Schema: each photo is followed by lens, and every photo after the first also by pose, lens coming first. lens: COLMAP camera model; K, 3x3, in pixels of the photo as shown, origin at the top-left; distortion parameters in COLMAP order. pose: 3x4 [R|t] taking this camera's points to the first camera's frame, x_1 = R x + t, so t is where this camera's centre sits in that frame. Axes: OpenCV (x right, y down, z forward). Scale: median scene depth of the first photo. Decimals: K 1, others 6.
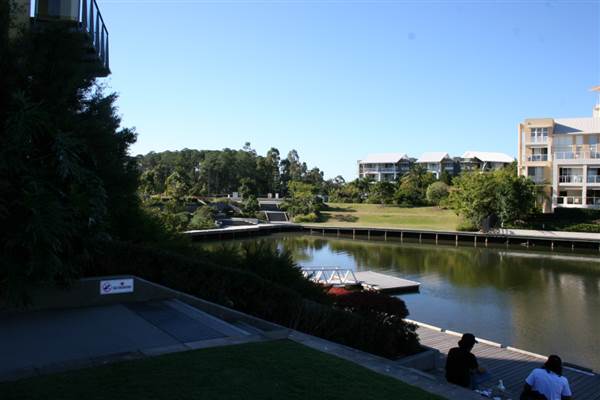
lens RADIAL K [[516.9, 0, 300.9], [0, 516.9, 189.2], [0, 0, 1]] dist [-0.112005, 0.113227]
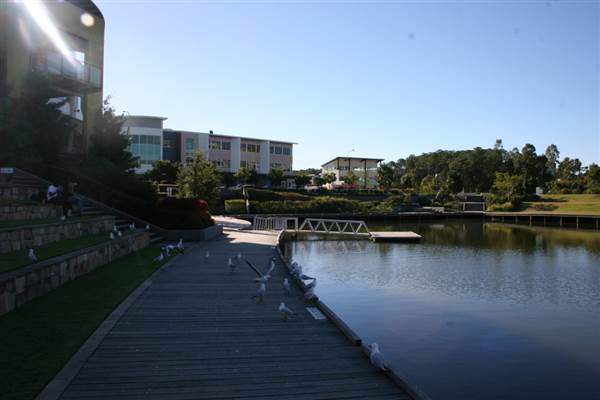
lens RADIAL K [[516.9, 0, 300.9], [0, 516.9, 189.2], [0, 0, 1]] dist [-0.112005, 0.113227]
pose [[0.842018, -0.023937, -0.538918, 0.103702], [0.015873, 0.999682, -0.019603, 0.016295], [0.539216, 0.007952, 0.842130, -0.016279]]
